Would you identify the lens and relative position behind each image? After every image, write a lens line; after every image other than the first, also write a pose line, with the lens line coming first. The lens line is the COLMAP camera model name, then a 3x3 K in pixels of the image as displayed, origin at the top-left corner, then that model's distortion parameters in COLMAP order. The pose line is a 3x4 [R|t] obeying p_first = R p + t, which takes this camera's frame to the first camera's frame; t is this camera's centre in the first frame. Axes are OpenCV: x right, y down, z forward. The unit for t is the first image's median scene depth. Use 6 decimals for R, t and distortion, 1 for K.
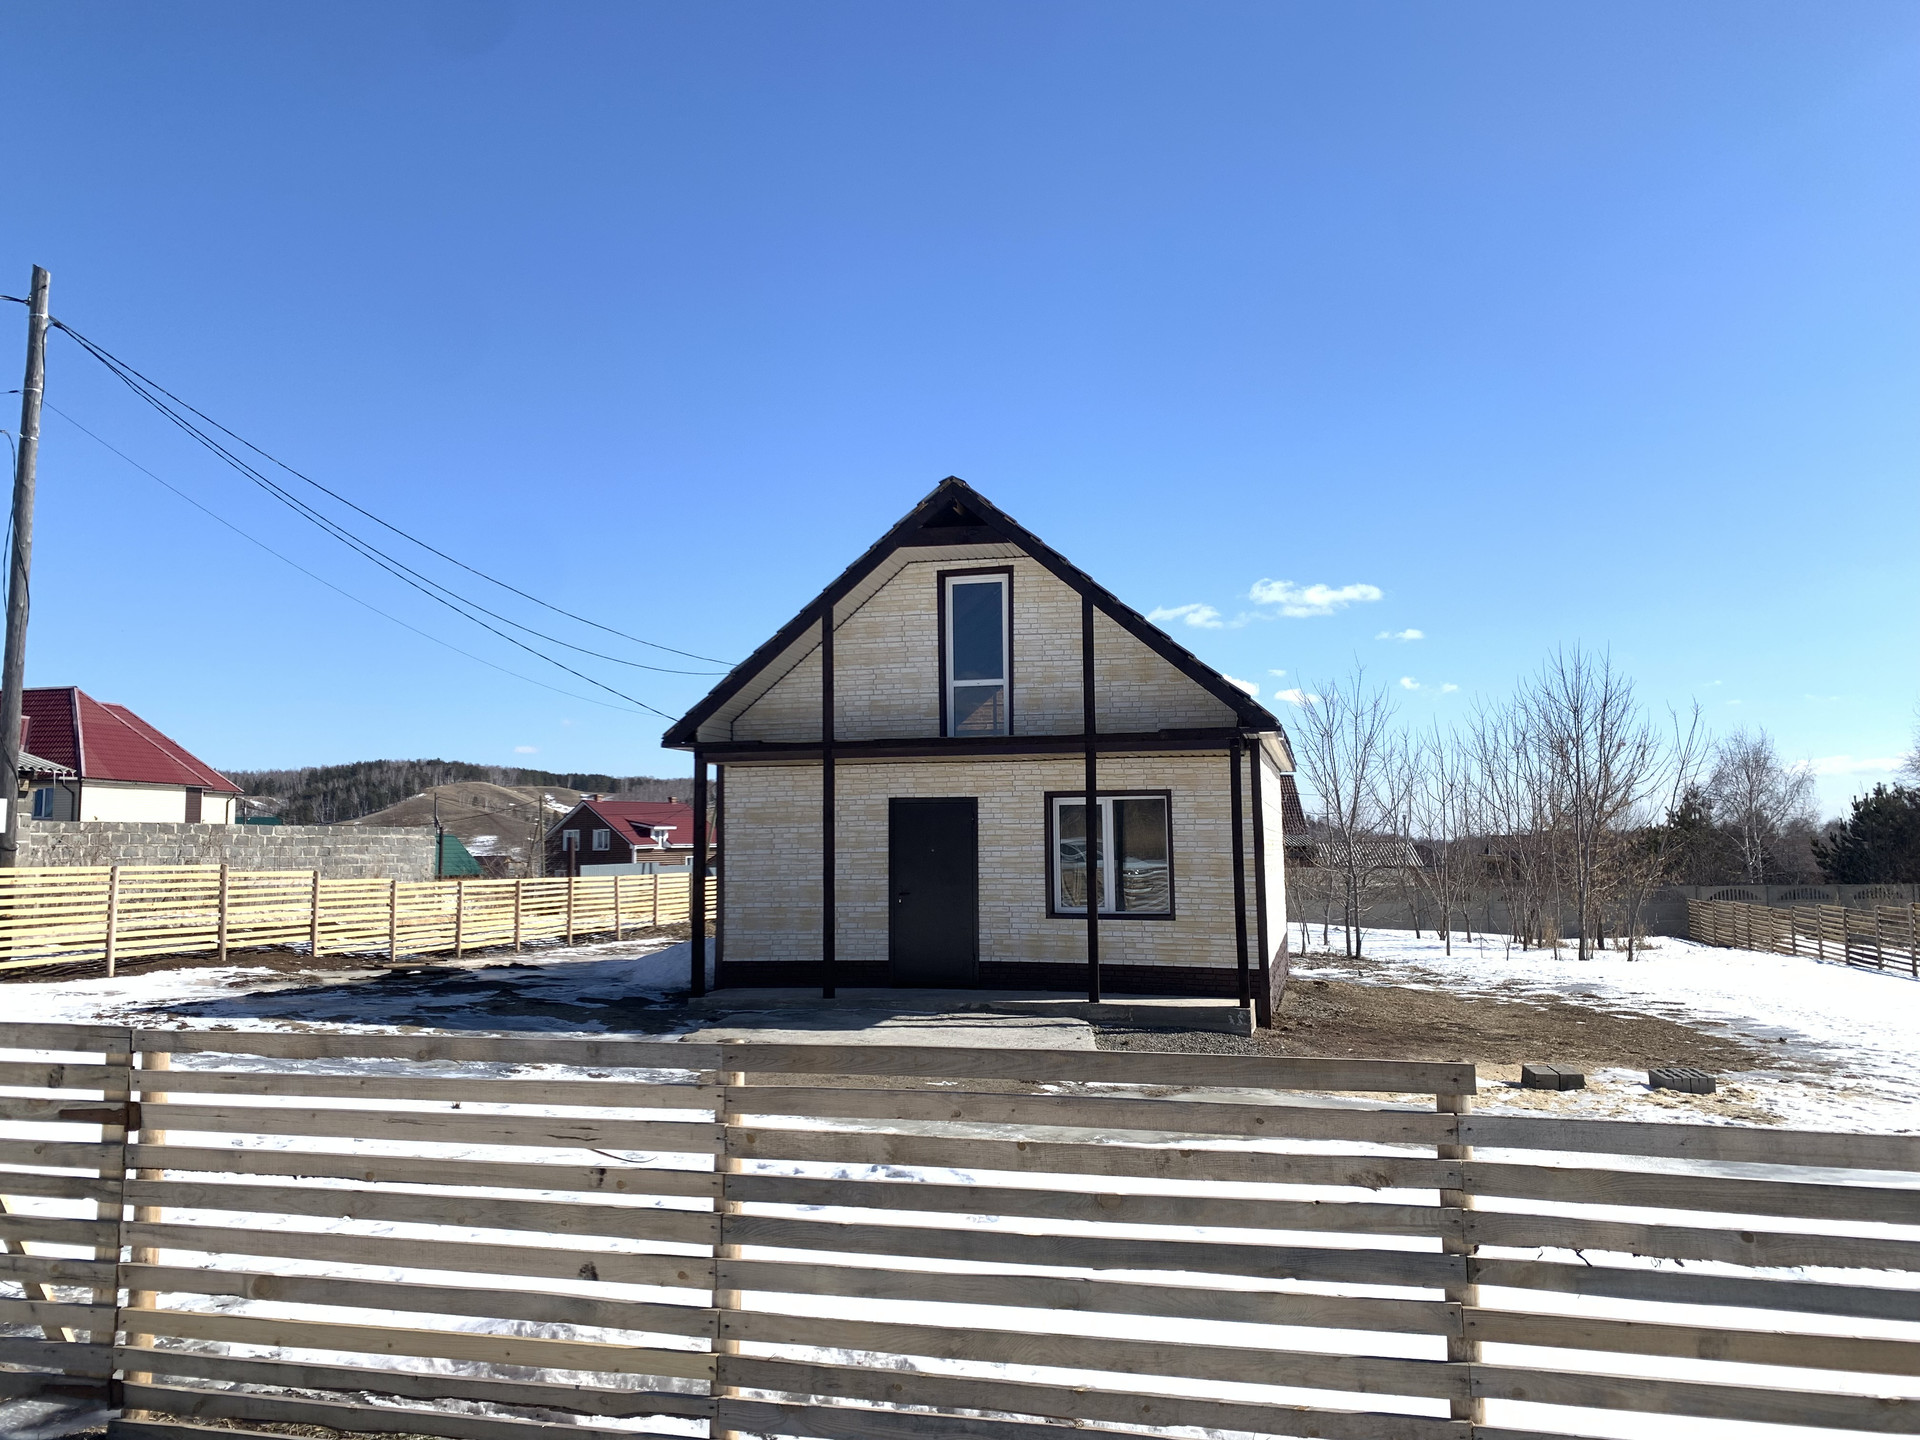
lens RADIAL K [[1444.5, 0, 960.0], [0, 1444.5, 720.0], [0, 0, 1]] dist [0.127236, -0.144950]
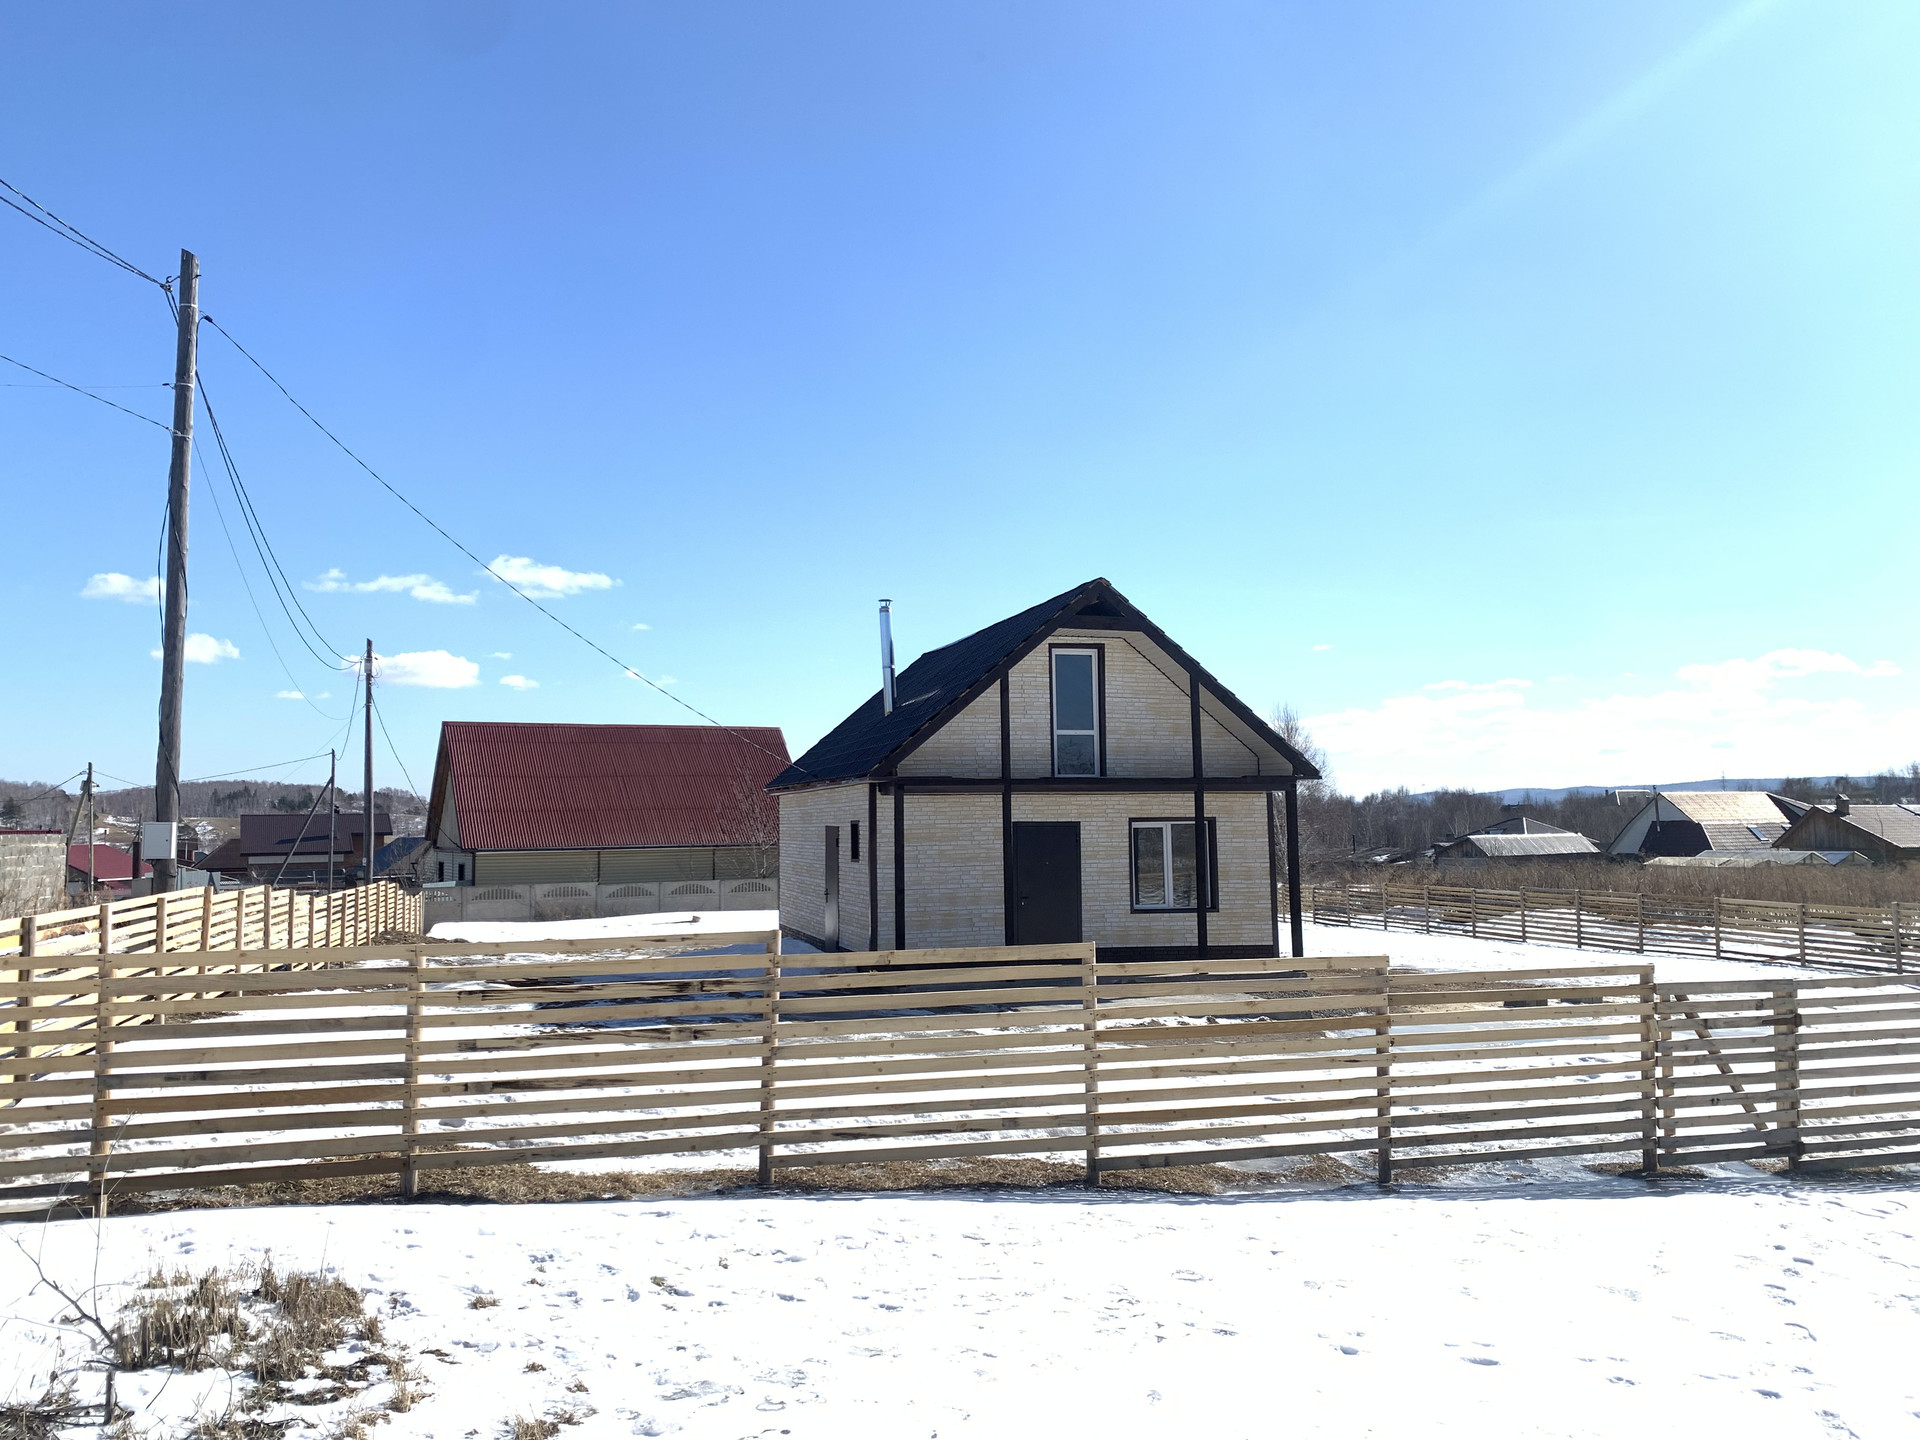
lens RADIAL K [[1455.3, 0, 955.9], [0, 1455.3, 711.4], [0, 0, 1]] dist [0.126481, -0.141301]
pose [[0.865596, 0.037296, 0.499352, -0.739198], [-0.039653, 0.999196, -0.005892, -0.032948], [-0.499170, -0.014701, 0.866379, -0.072970]]
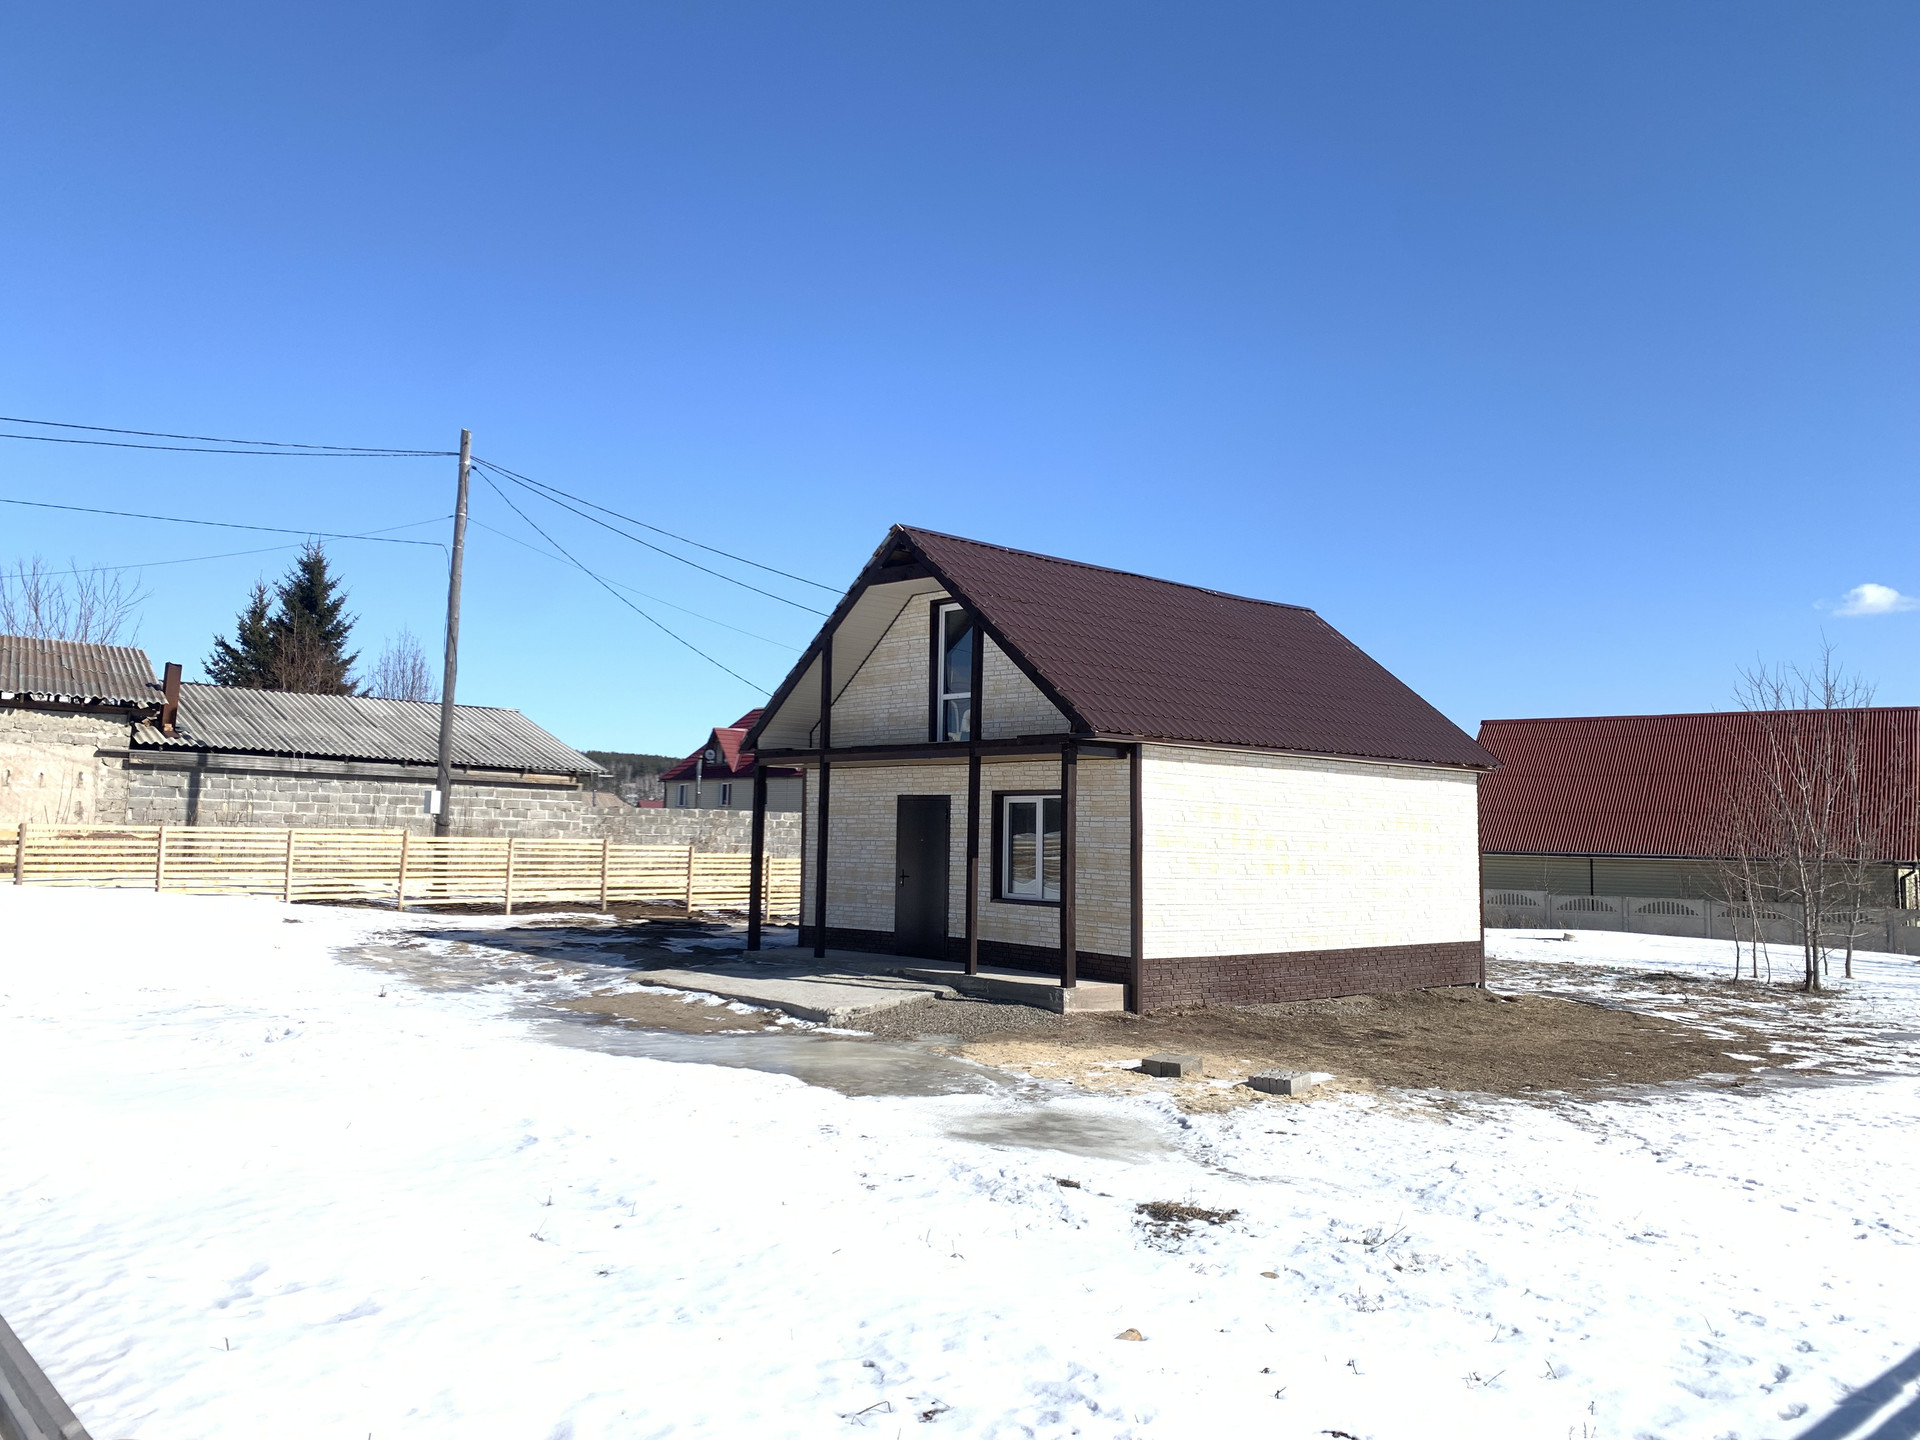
lens RADIAL K [[1487.0, 0, 949.4], [0, 1487.0, 725.1], [0, 0, 1]] dist [0.126940, -0.152193]
pose [[0.838471, -0.018720, -0.544624, 0.658834], [0.023428, 0.999724, 0.001707, -0.004781], [0.544442, -0.014191, 0.838678, 0.005042]]
